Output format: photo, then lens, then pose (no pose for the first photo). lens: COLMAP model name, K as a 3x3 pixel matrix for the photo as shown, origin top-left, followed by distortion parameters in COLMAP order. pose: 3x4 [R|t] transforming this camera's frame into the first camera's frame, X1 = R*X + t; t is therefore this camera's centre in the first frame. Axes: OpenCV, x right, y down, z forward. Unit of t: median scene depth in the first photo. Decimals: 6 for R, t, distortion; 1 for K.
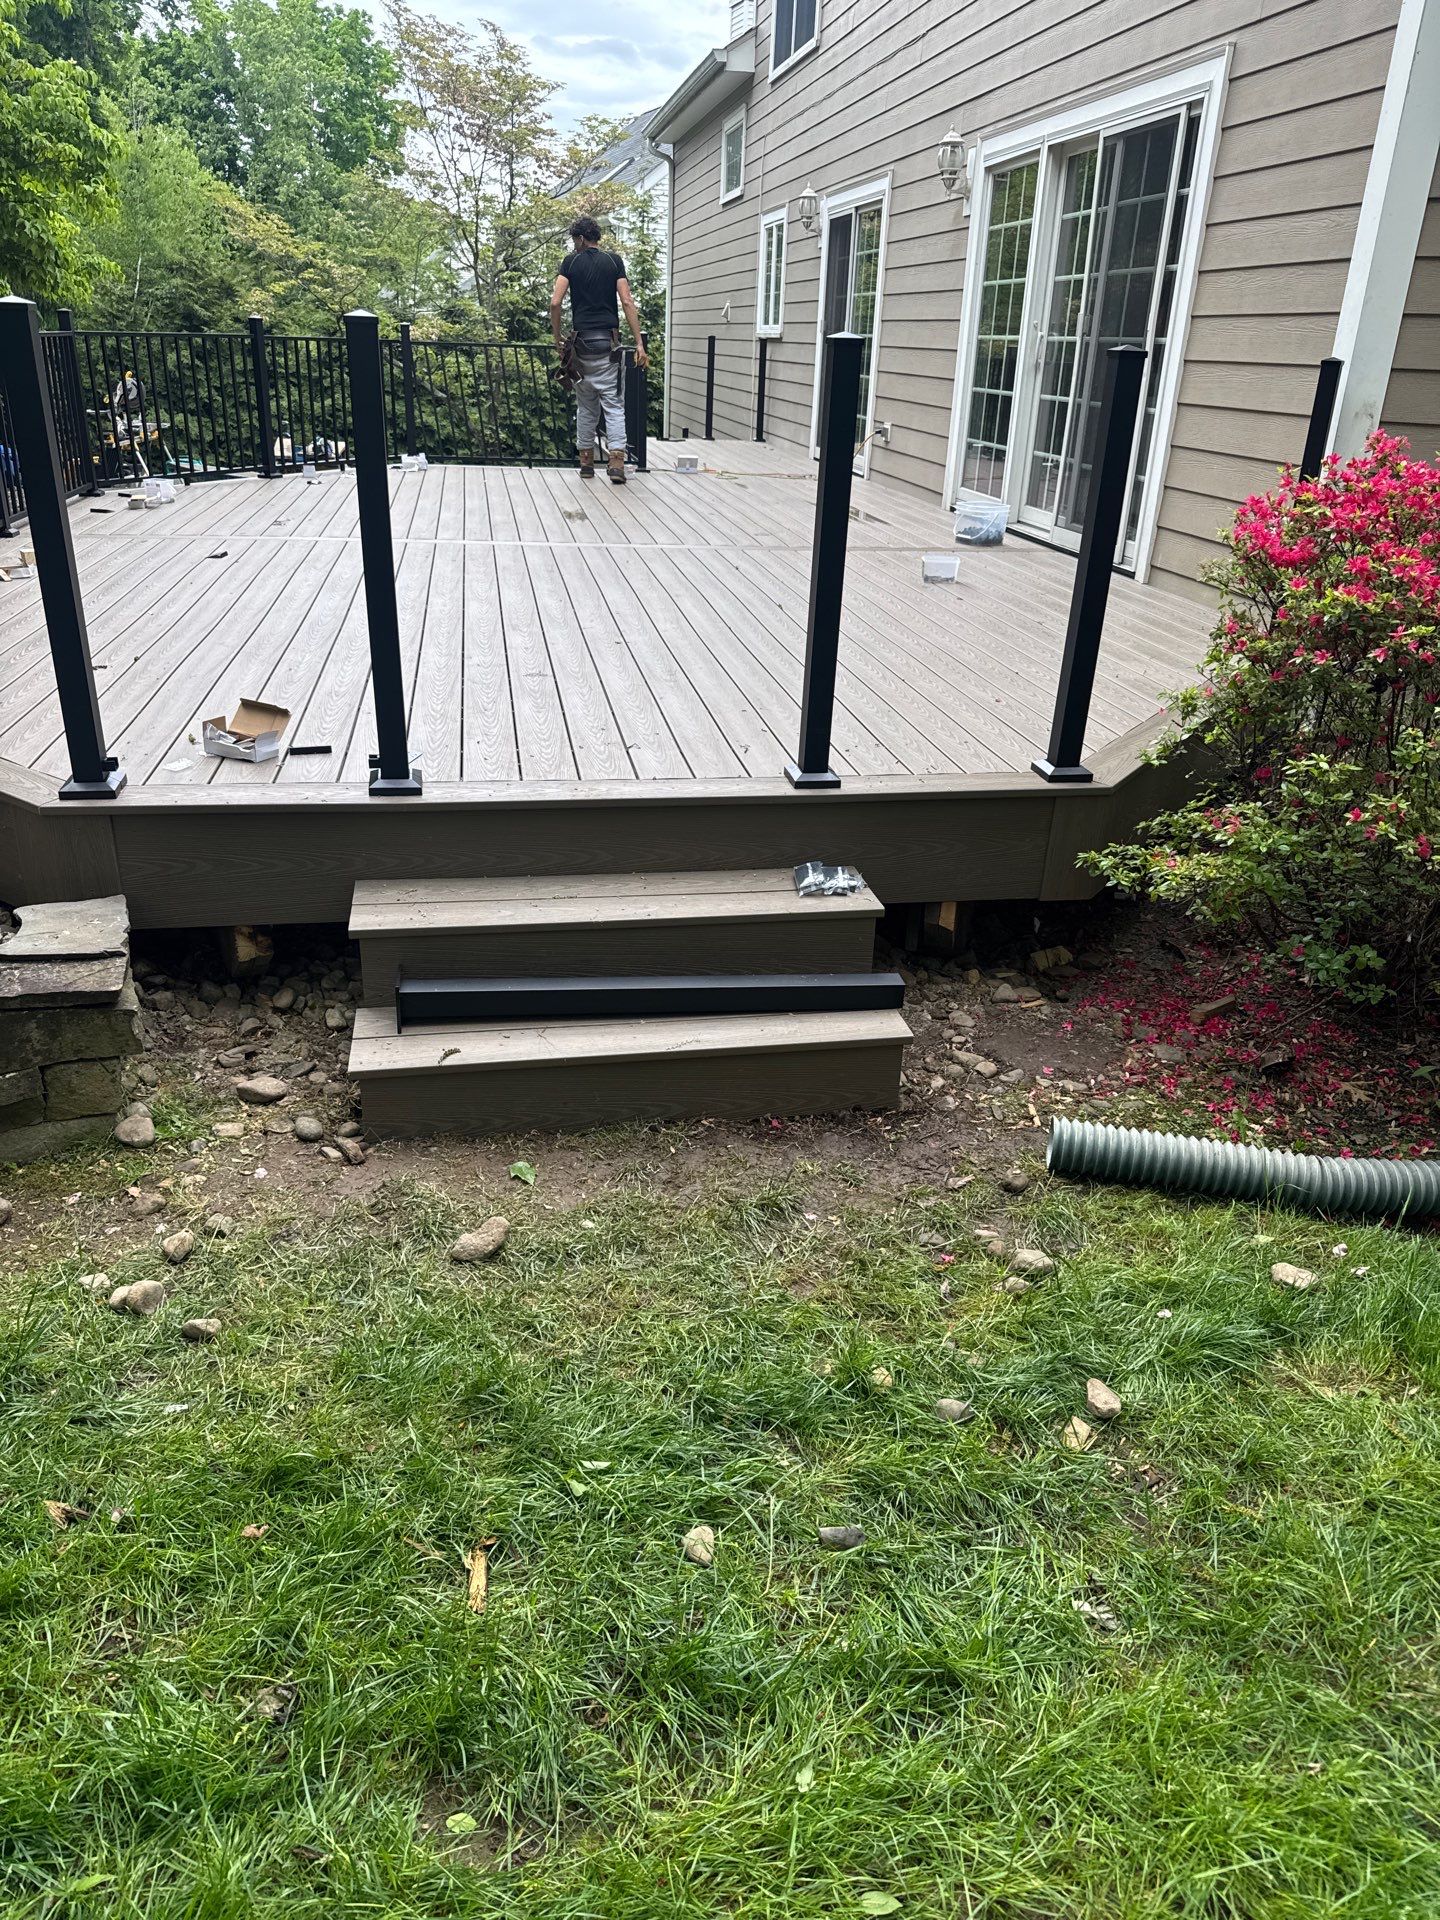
lens RADIAL K [[1356.4, 0, 705.8], [0, 1356.4, 947.1], [0, 0, 1]] dist [0.031457, -0.032744]
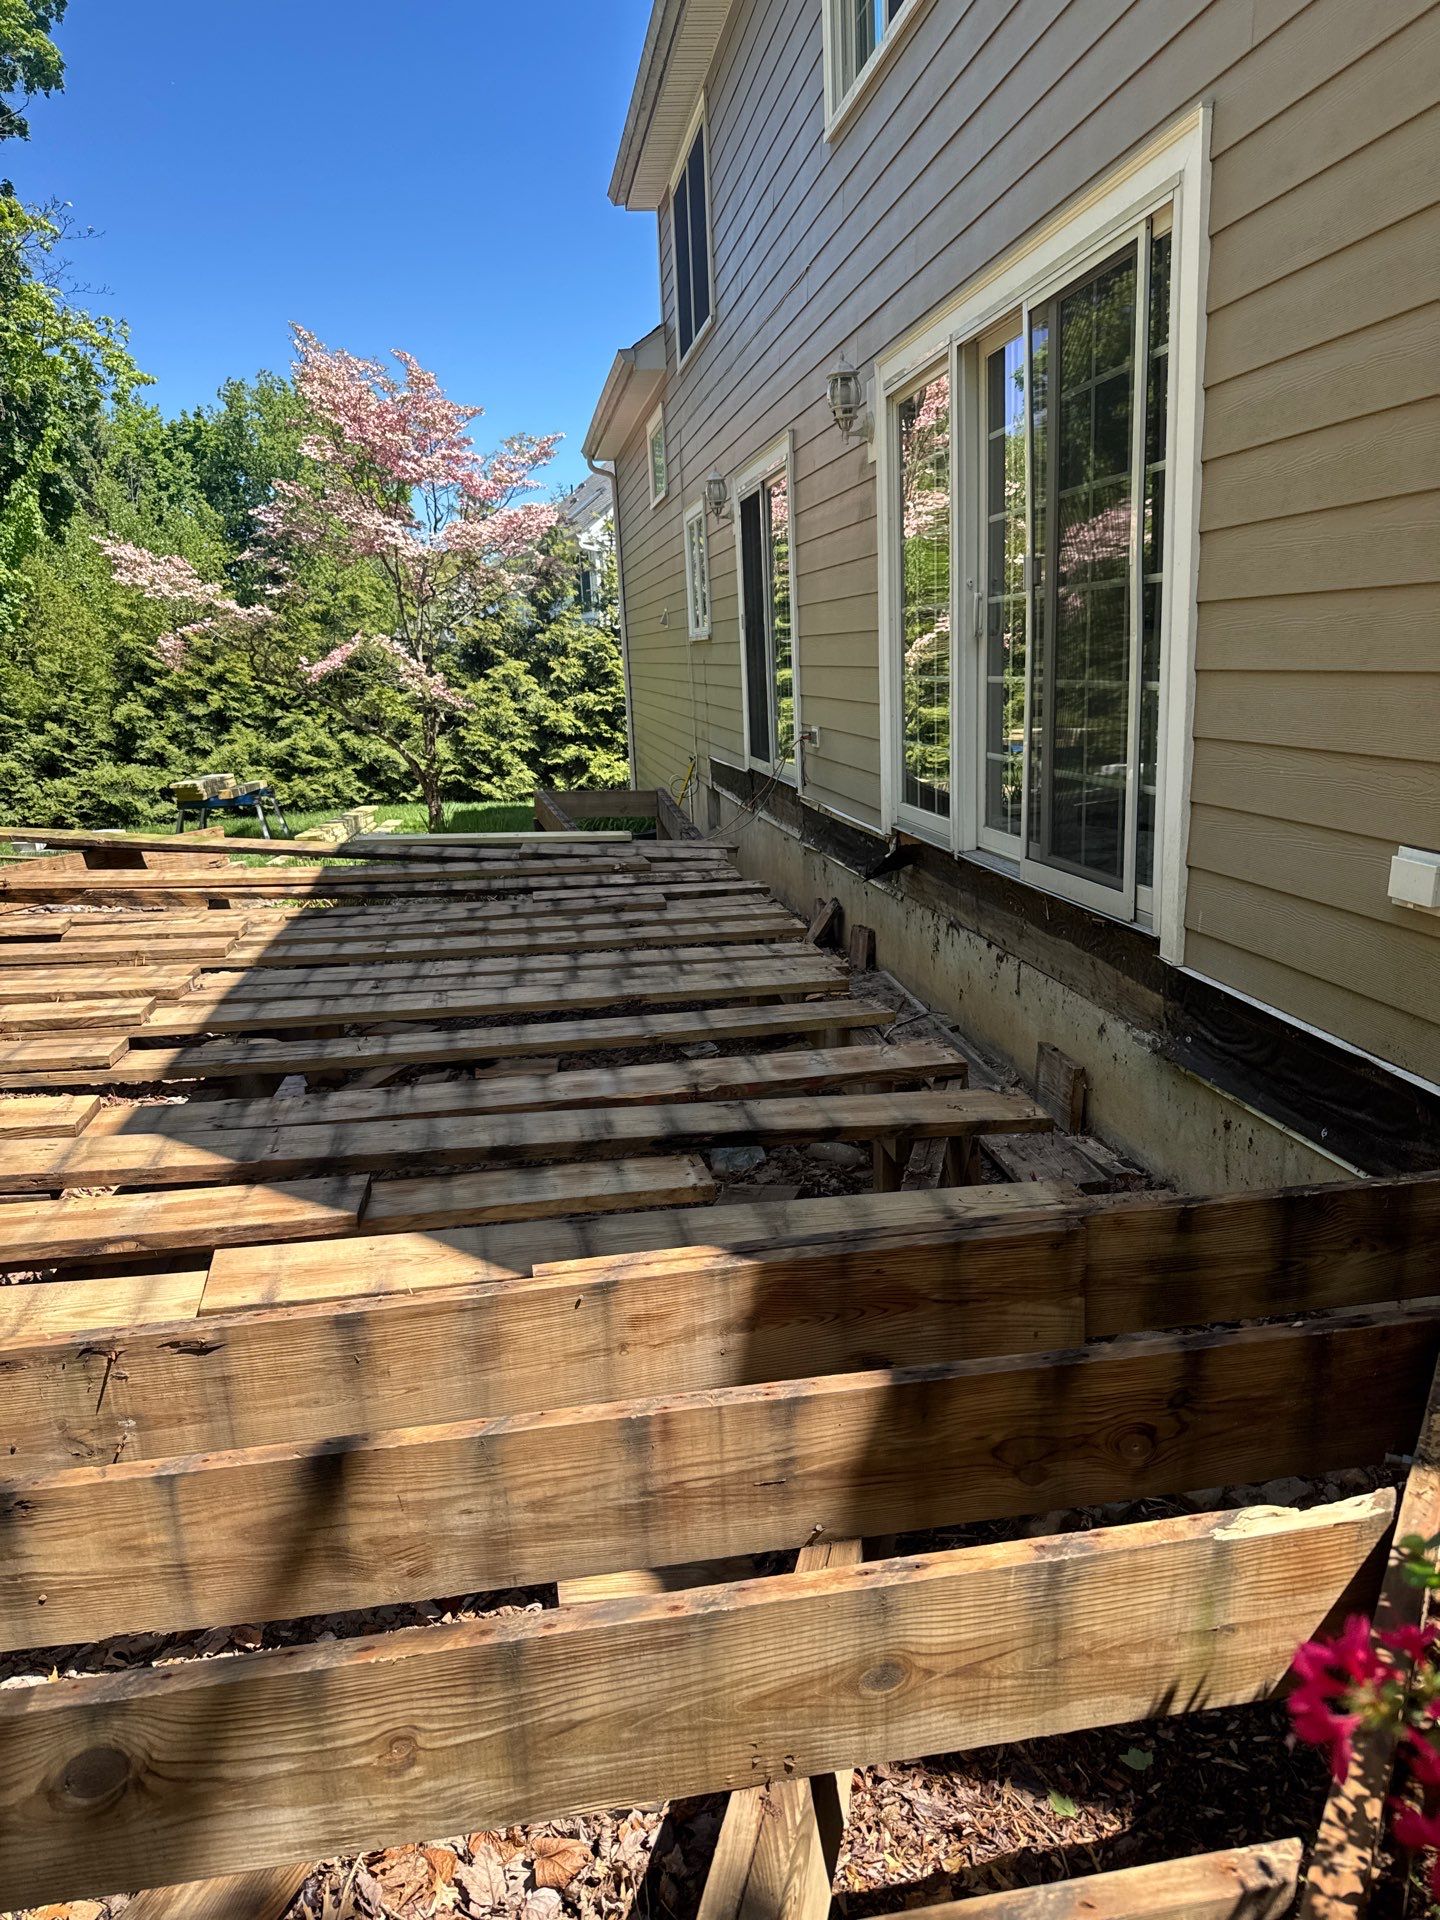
lens RADIAL K [[1356.4, 0, 726.9], [0, 1356.4, 976.1], [0, 0, 1]] dist [0.031457, -0.032744]
pose [[0.996910, -0.077107, -0.015010, 0.100411], [0.073061, 0.980309, -0.183456, -0.124390], [0.028860, 0.181793, 0.982913, 0.309451]]
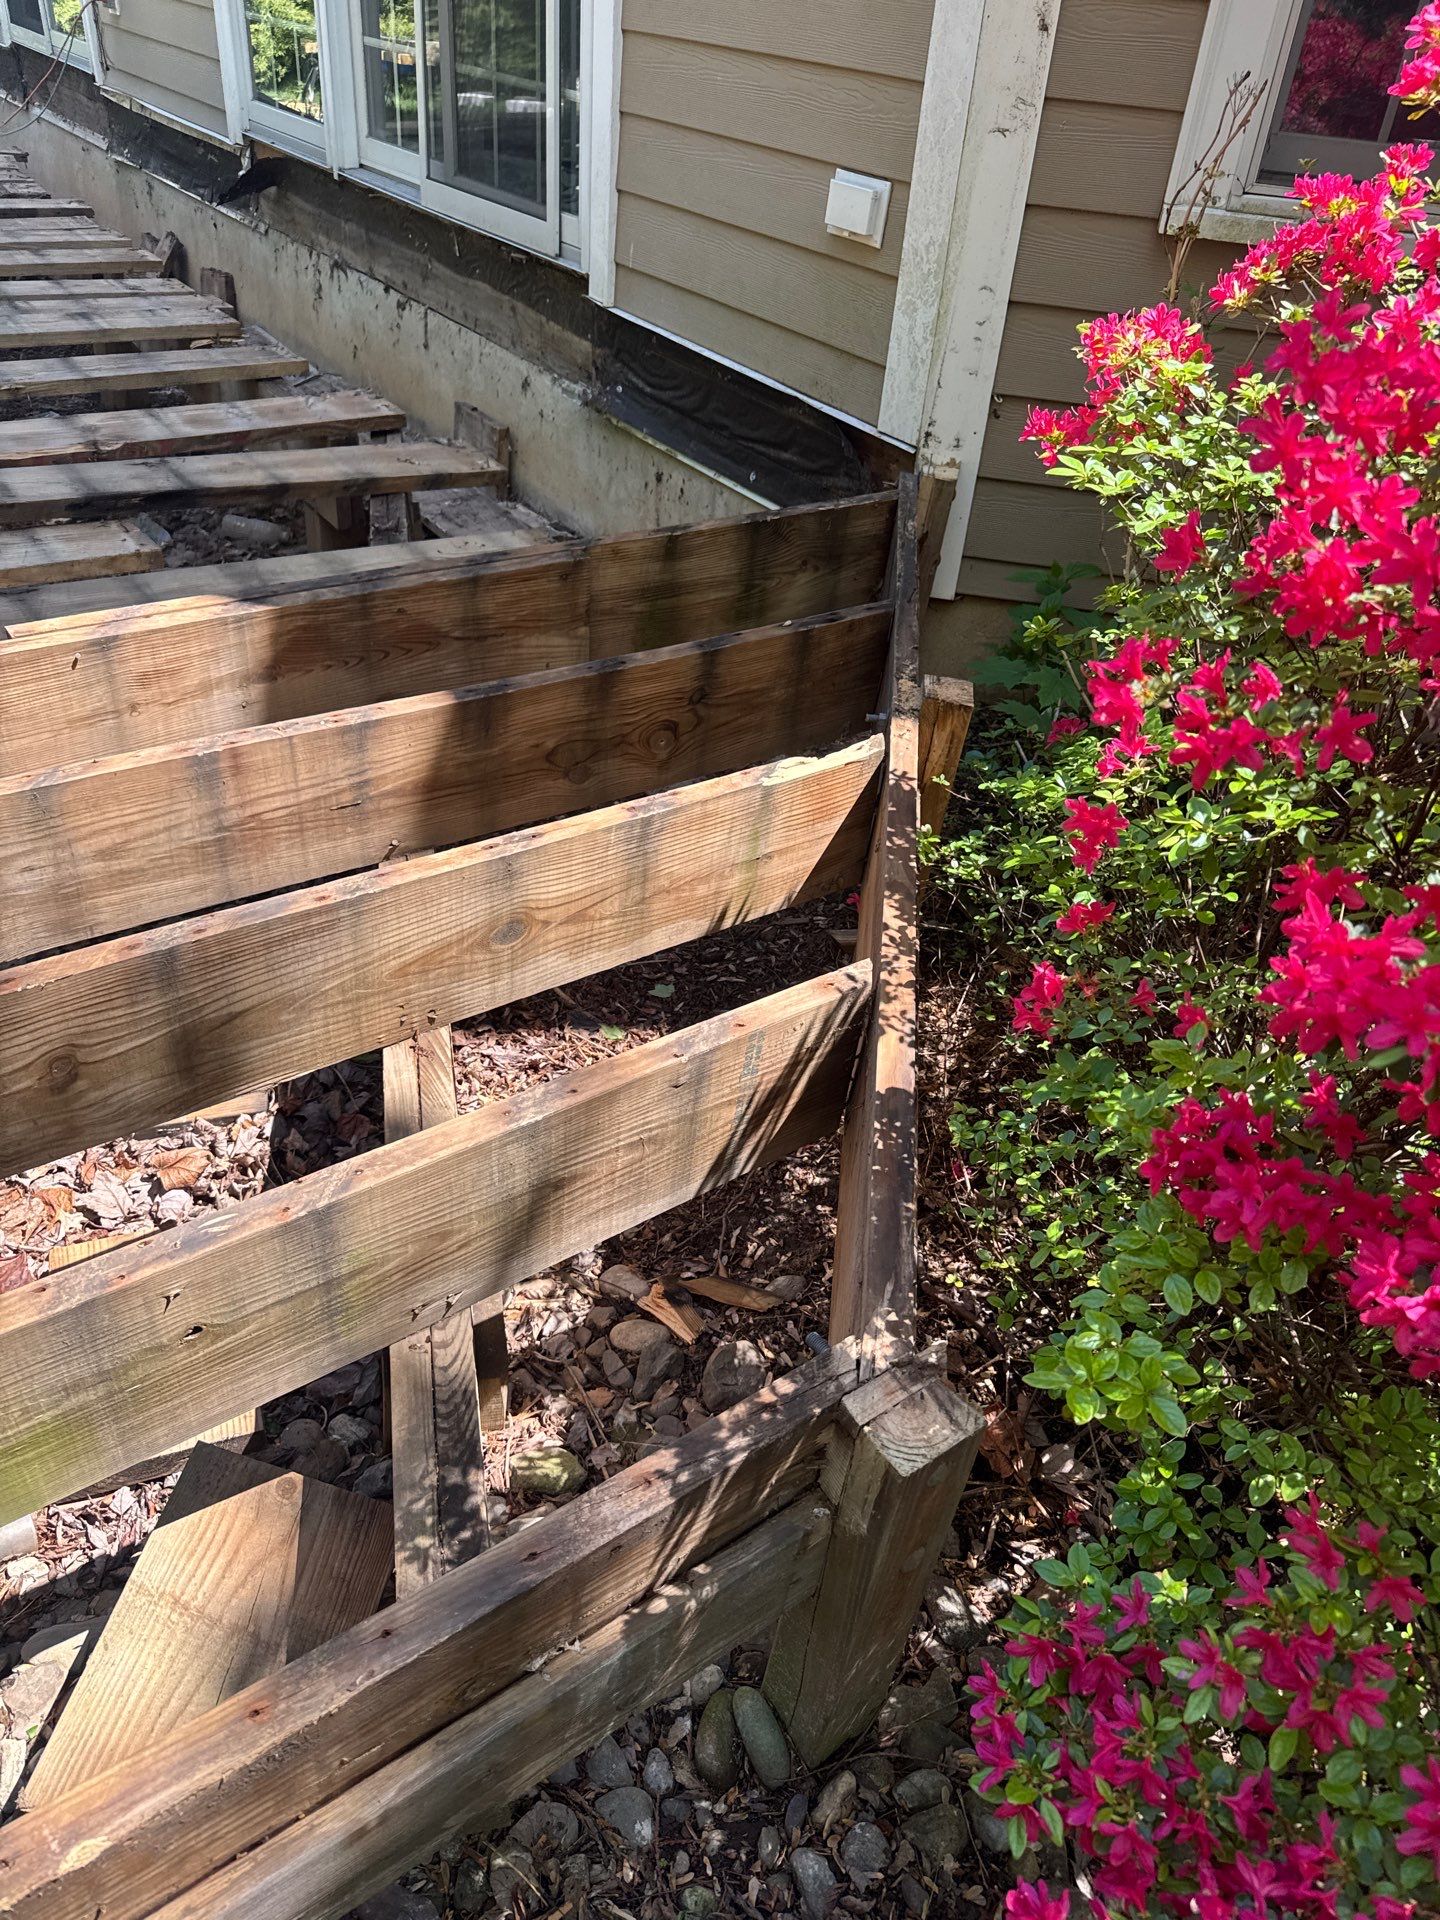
lens RADIAL K [[1356.4, 0, 732.6], [0, 1356.4, 946.2], [0, 0, 1]] dist [0.031457, -0.032744]
pose [[0.898527, -0.231464, 0.372926, 0.066345], [0.136774, 0.954998, 0.263194, -0.112708], [-0.417063, -0.185481, 0.889750, 0.308376]]
